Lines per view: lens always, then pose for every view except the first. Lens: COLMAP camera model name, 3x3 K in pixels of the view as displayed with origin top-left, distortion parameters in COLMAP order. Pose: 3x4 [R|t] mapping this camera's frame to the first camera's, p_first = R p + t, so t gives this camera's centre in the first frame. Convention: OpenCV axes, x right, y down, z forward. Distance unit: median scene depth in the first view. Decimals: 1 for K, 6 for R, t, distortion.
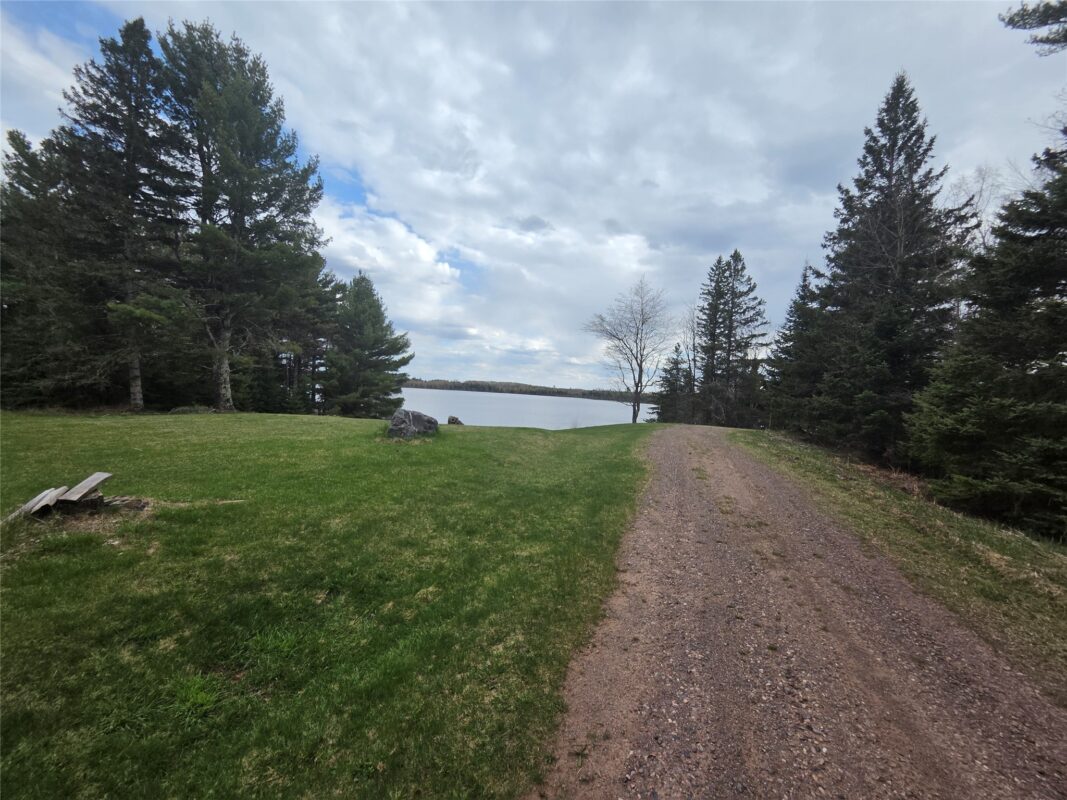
lens RADIAL K [[441.6, 0, 538.7], [0, 441.6, 395.6], [0, 0, 1]] dist [-0.003433, 0.001182]
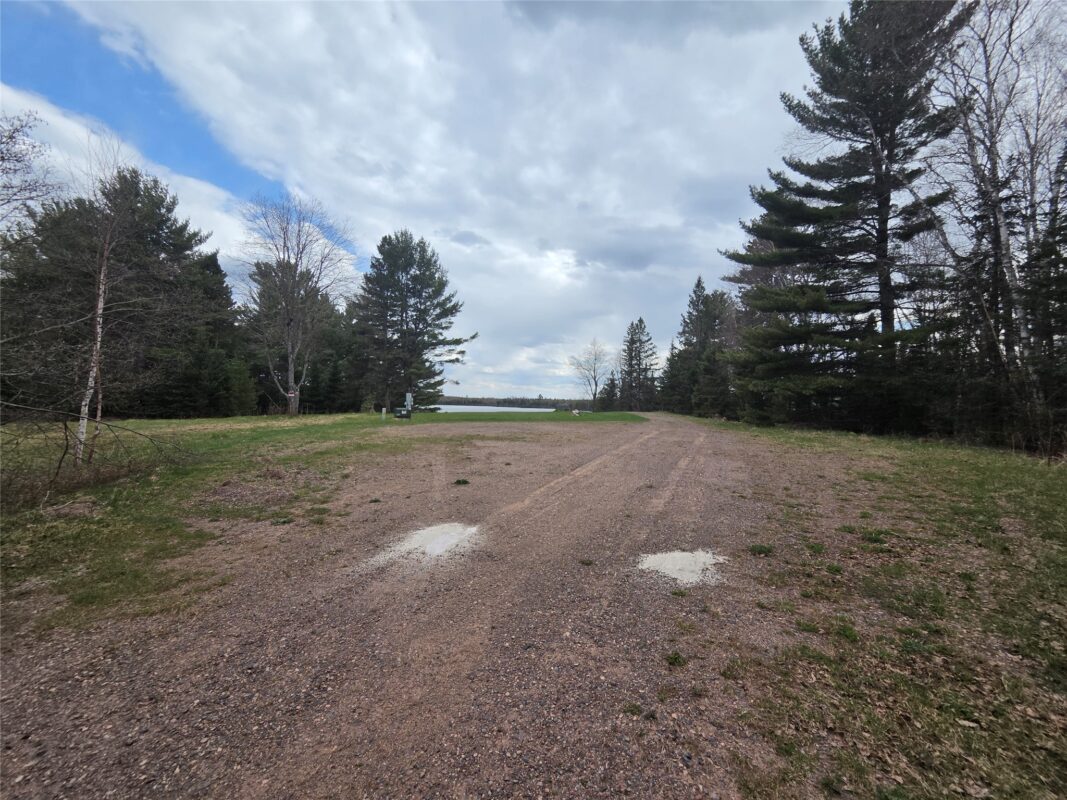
lens RADIAL K [[441.6, 0, 539.4], [0, 441.6, 395.6], [0, 0, 1]] dist [-0.003433, 0.001182]
pose [[0.978575, -0.032492, 0.203311, -0.333337], [0.036489, 0.999207, -0.015940, 0.004080], [-0.202631, 0.023017, 0.978985, -0.671233]]
